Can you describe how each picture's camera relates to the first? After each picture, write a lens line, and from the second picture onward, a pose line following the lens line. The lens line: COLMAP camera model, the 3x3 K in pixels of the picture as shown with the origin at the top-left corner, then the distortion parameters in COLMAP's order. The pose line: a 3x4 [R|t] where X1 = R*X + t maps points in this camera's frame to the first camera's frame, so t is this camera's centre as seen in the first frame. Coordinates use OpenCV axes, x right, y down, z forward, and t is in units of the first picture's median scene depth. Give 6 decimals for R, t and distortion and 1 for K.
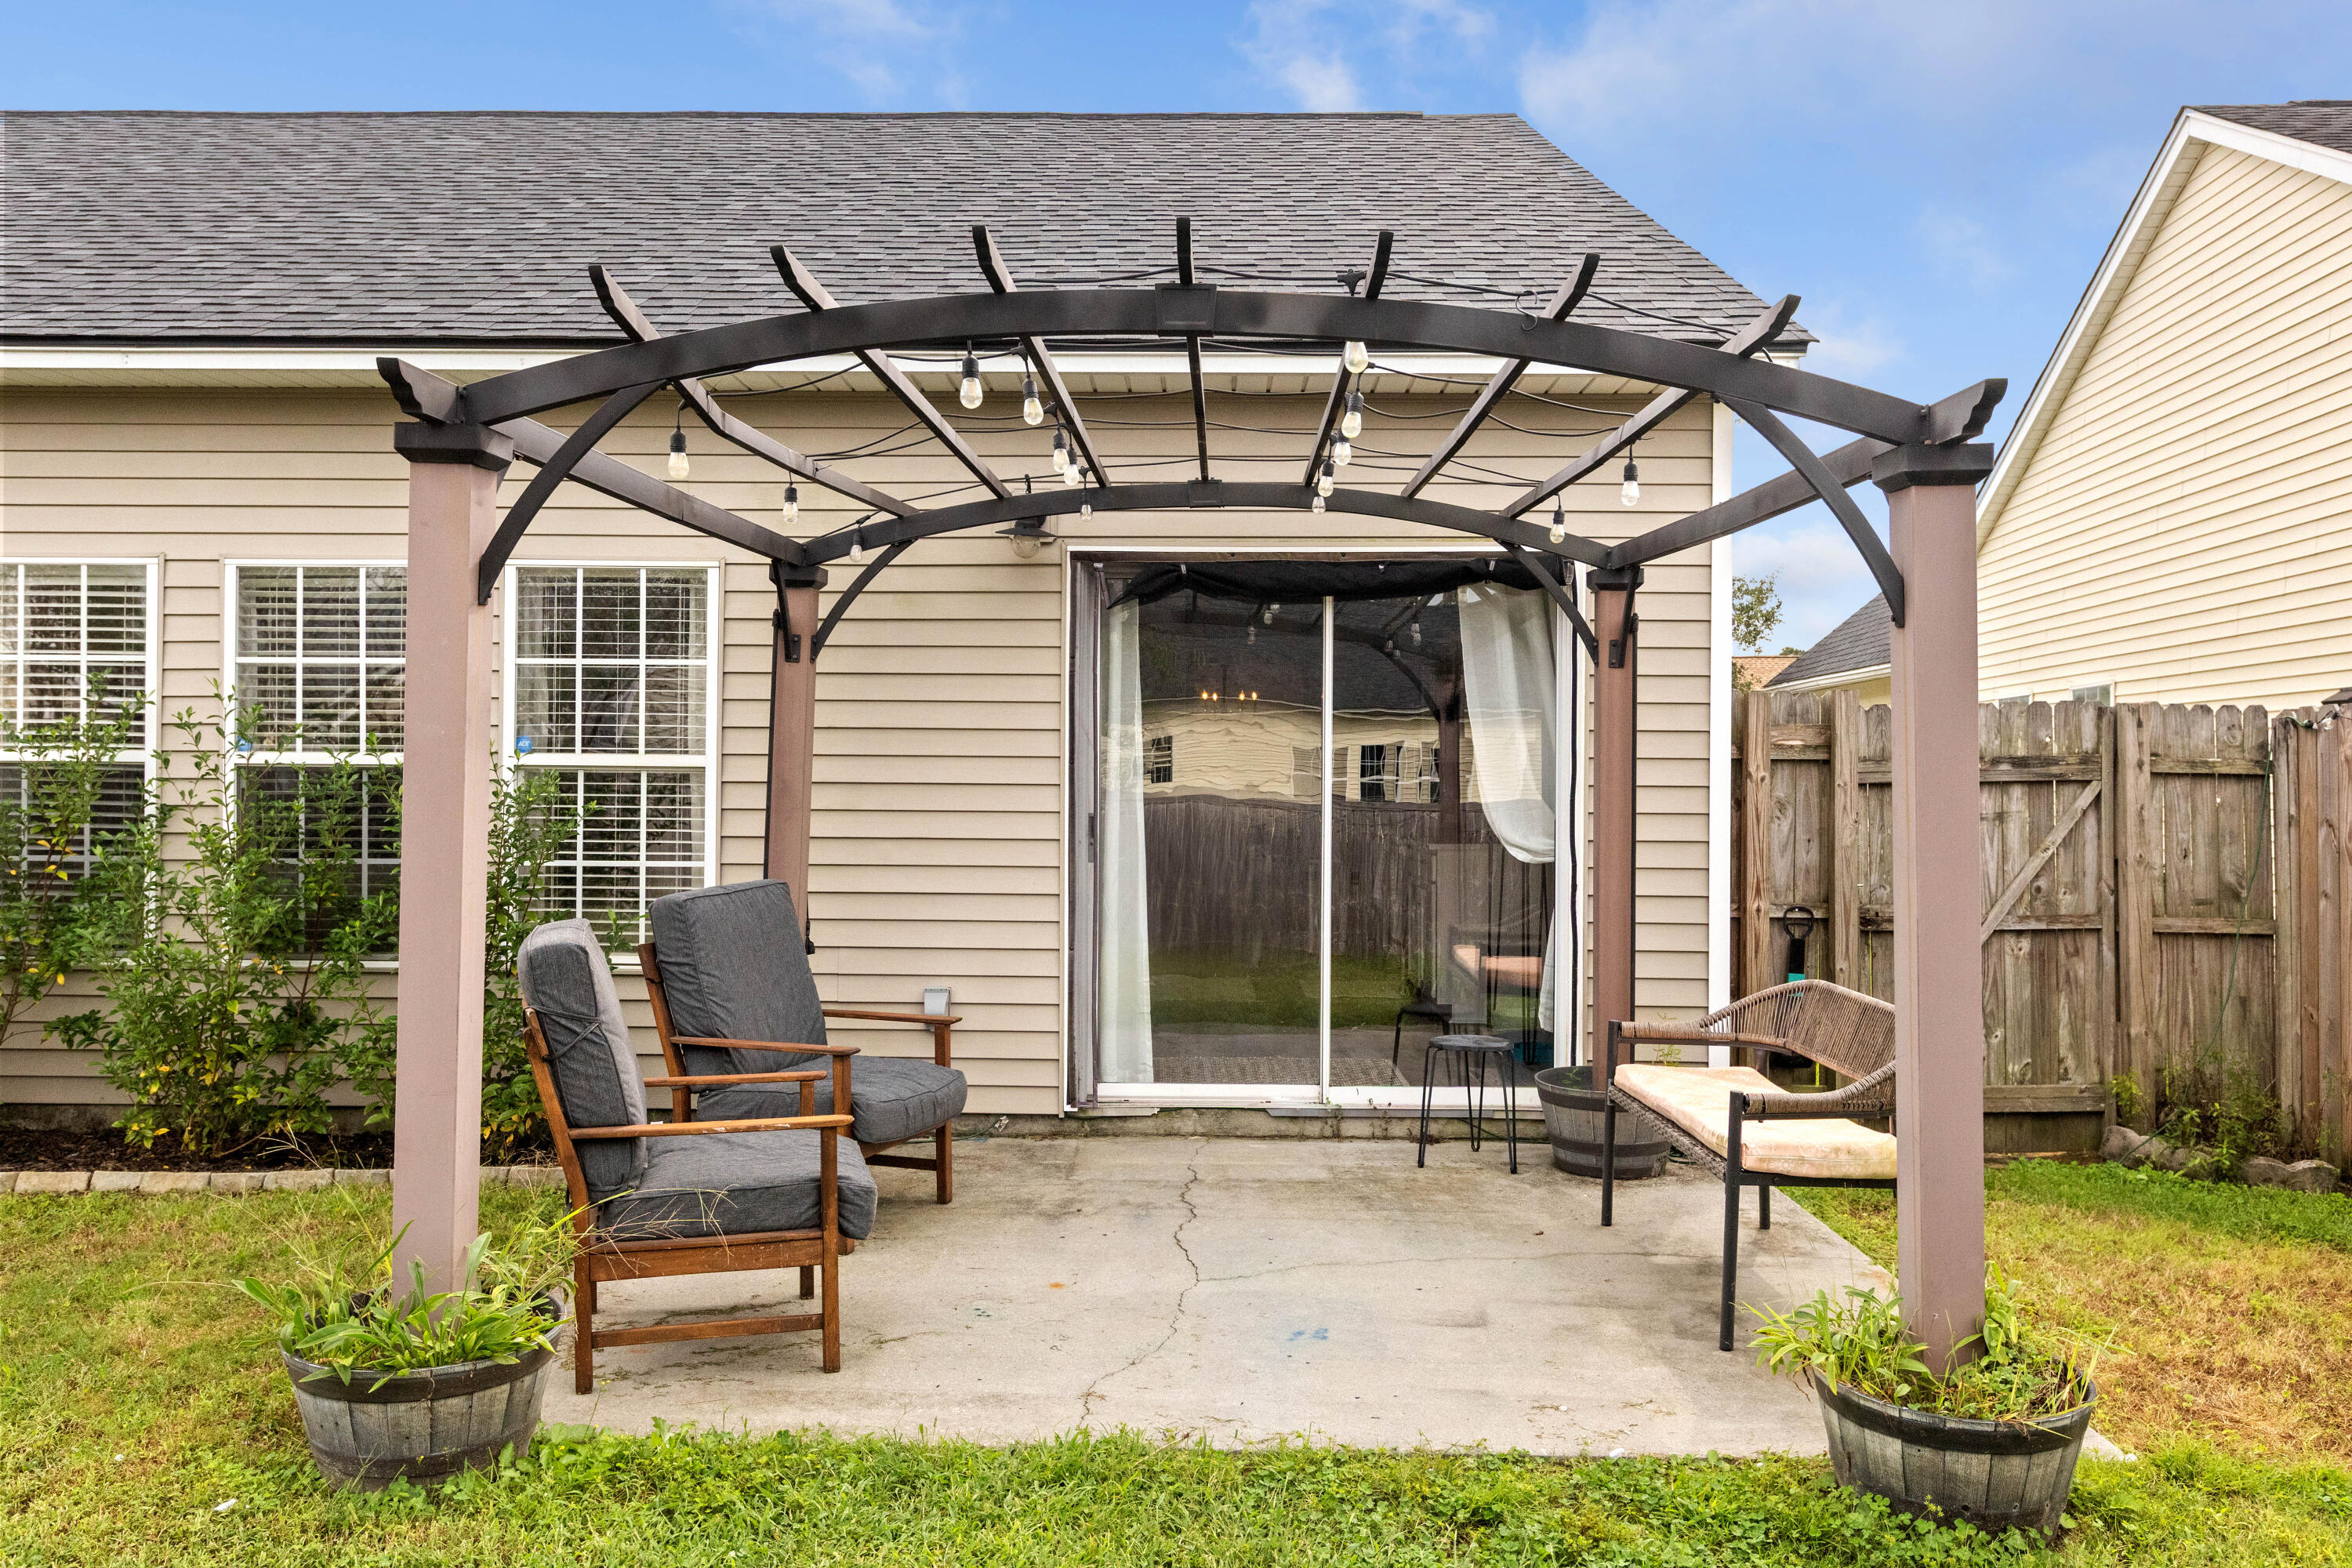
lens RADIAL K [[1835.8, 0, 1176.0], [0, 1835.8, 784.0], [0, 0, 1]] dist [0.000117, 0.005439]
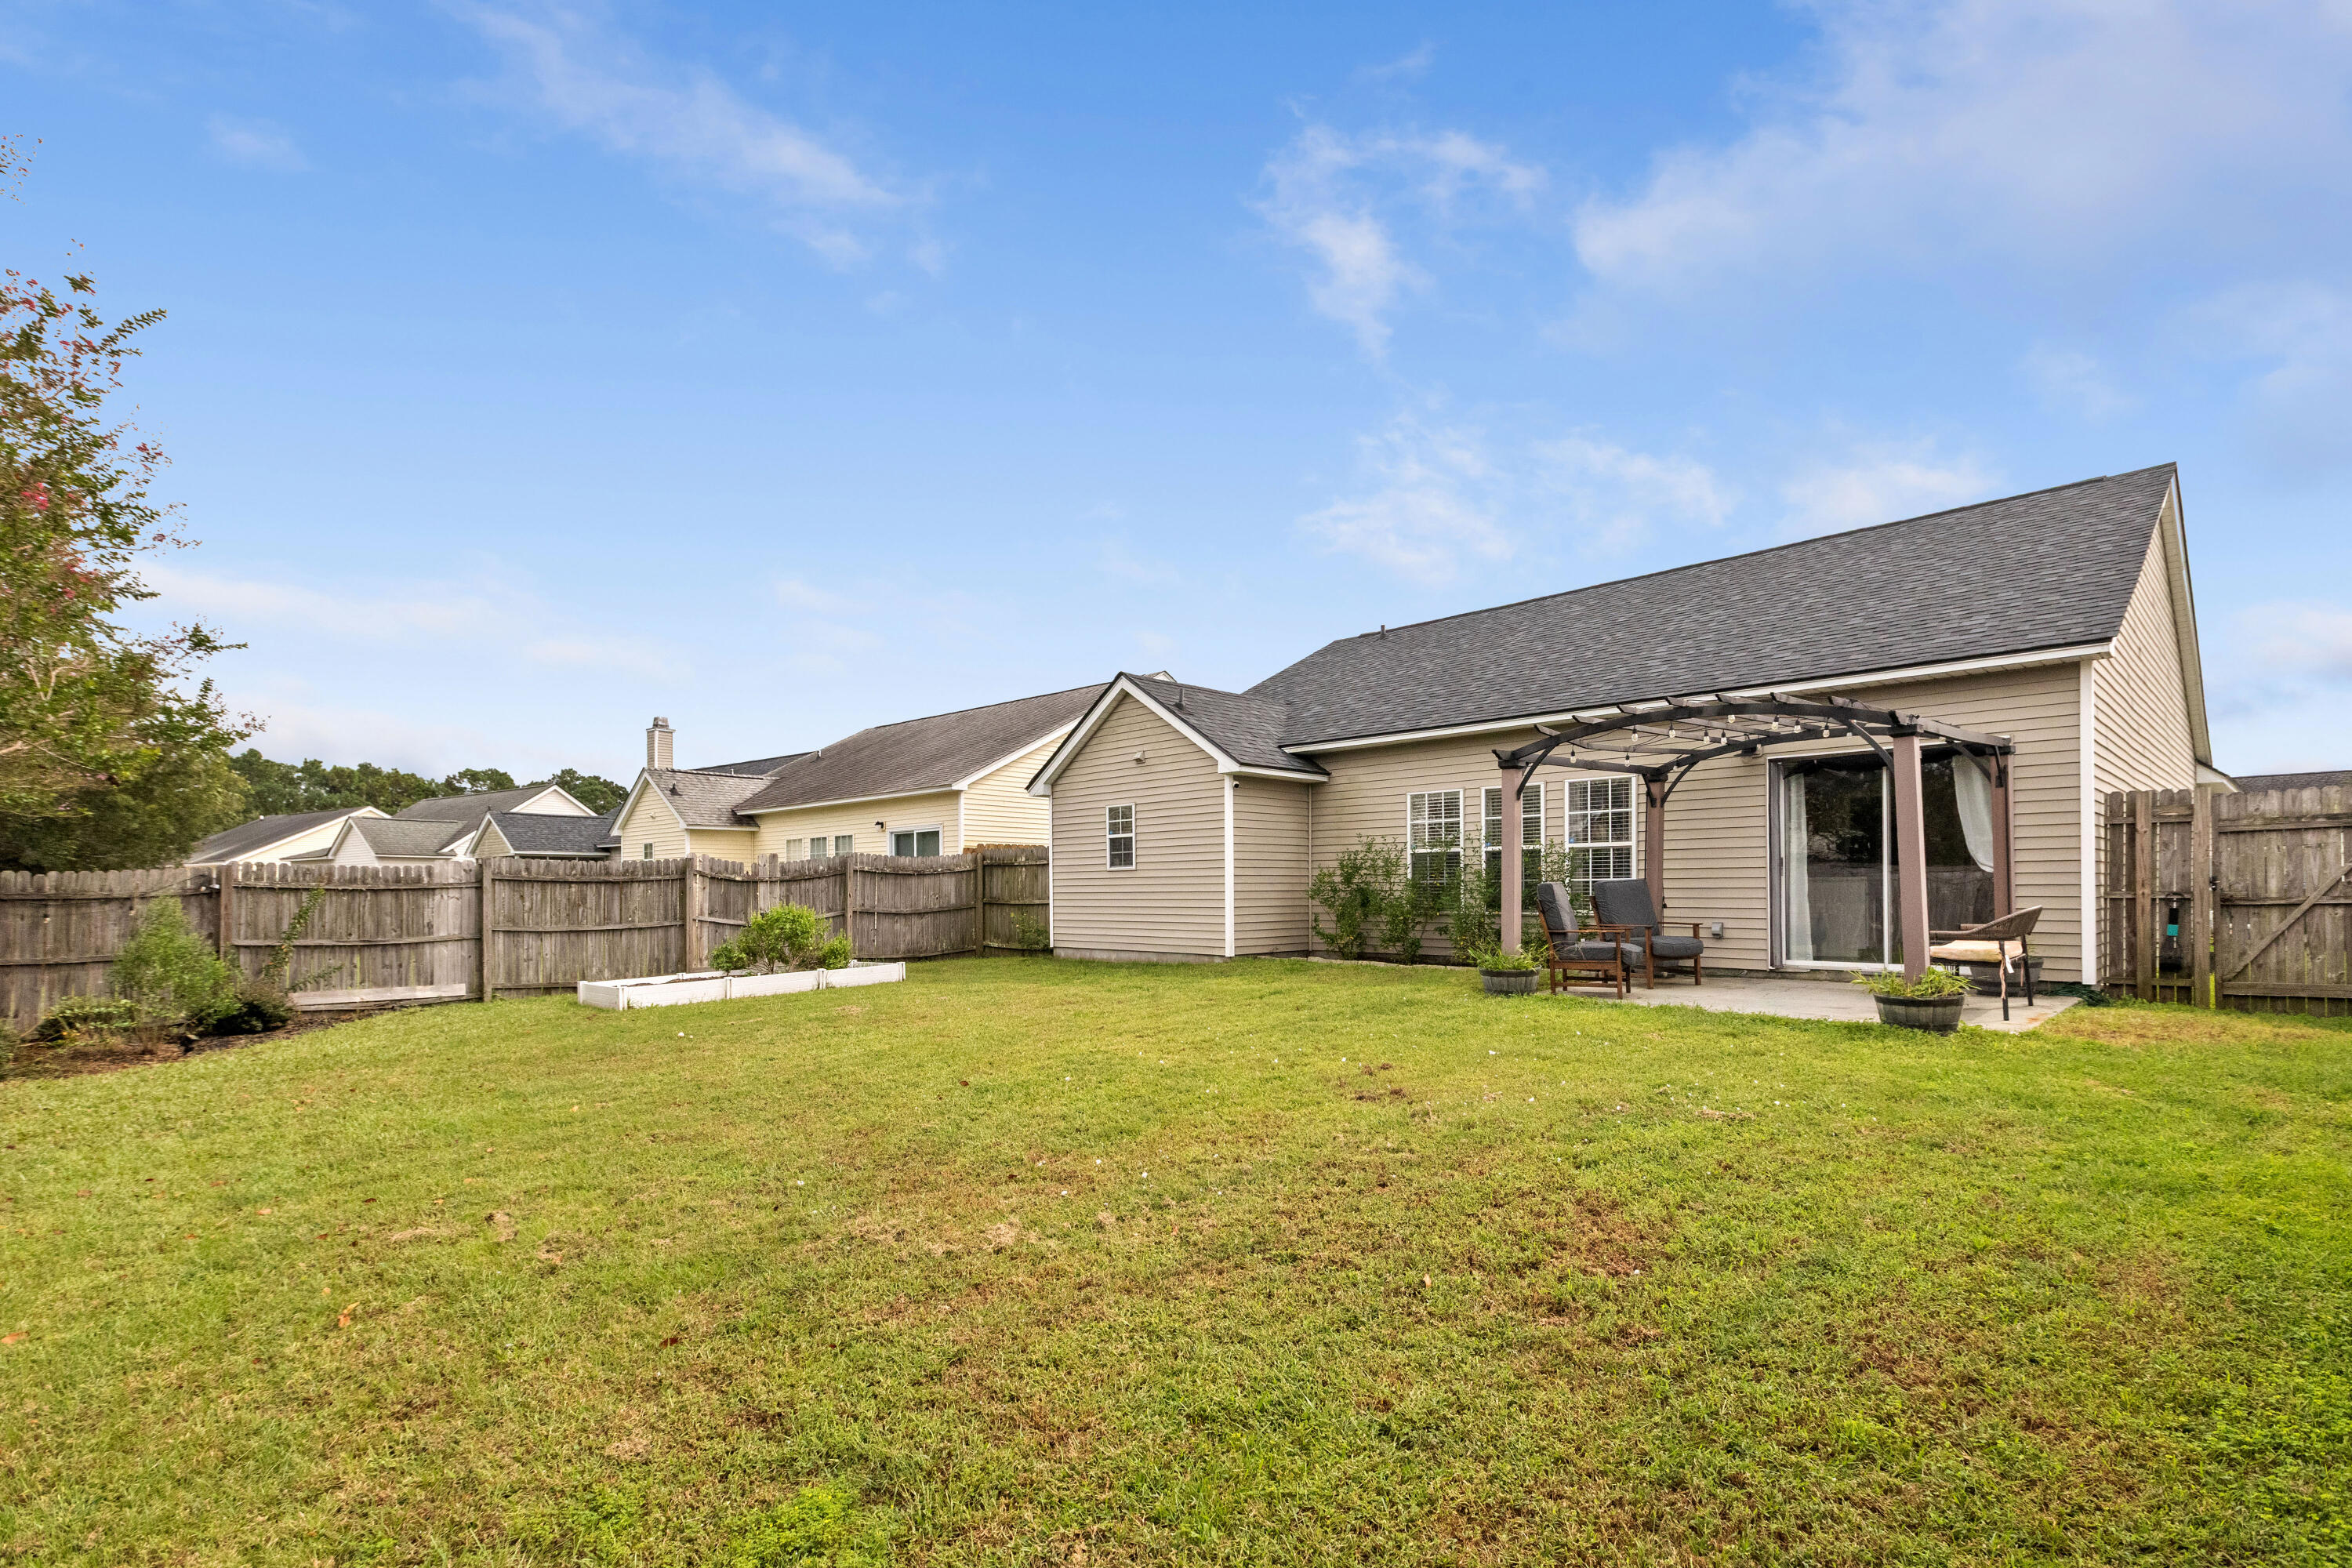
lens RADIAL K [[1105.2, 0, 1151.2], [0, 1105.2, 890.7], [0, 0, 1]] dist [-0.000347, 0.000572]
pose [[0.692413, -0.012610, -0.721391, 0.475378], [0.009981, 0.999919, -0.007898, 0.067943], [0.721432, -0.001732, 0.692483, -0.756523]]
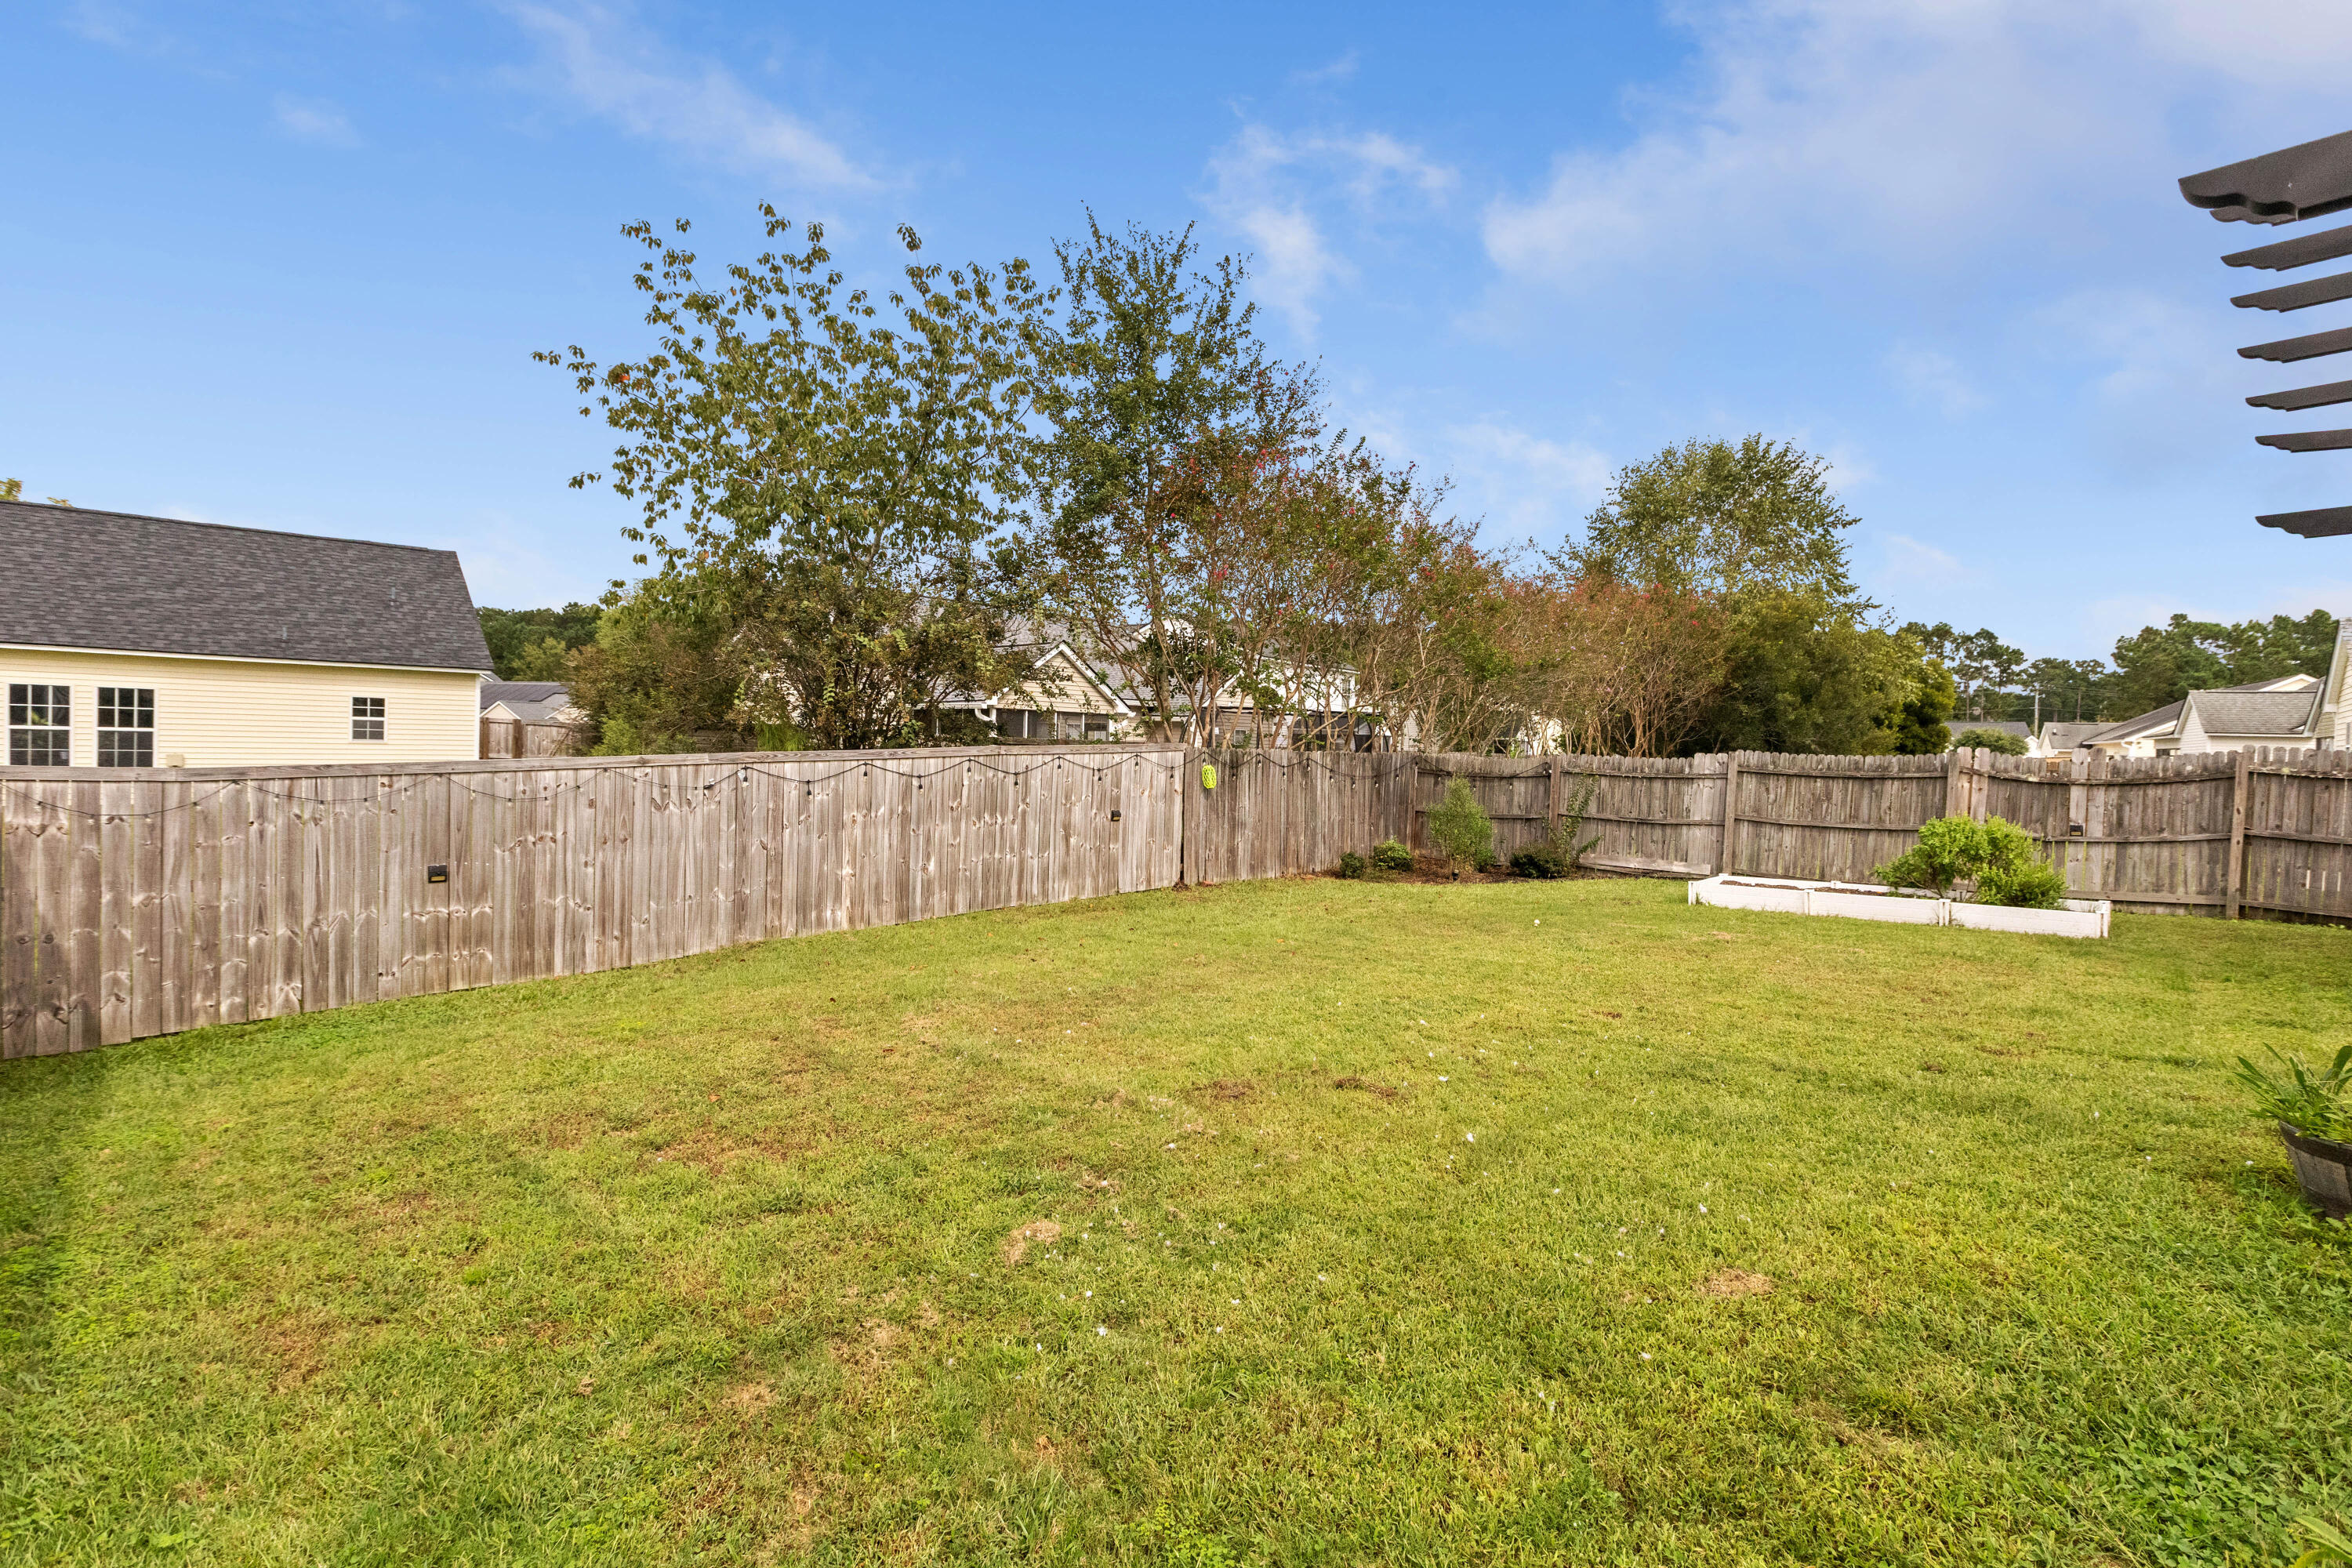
lens RADIAL K [[1085.9, 0, 1176.0], [0, 1085.9, 784.0], [0, 0, 1]] dist [-0.002834, -0.000028]
pose [[-0.700469, 0.000886, -0.713683, 0.480097], [-0.031667, 0.998976, 0.032320, 0.009727], [0.712980, 0.045239, -0.699723, 0.480636]]
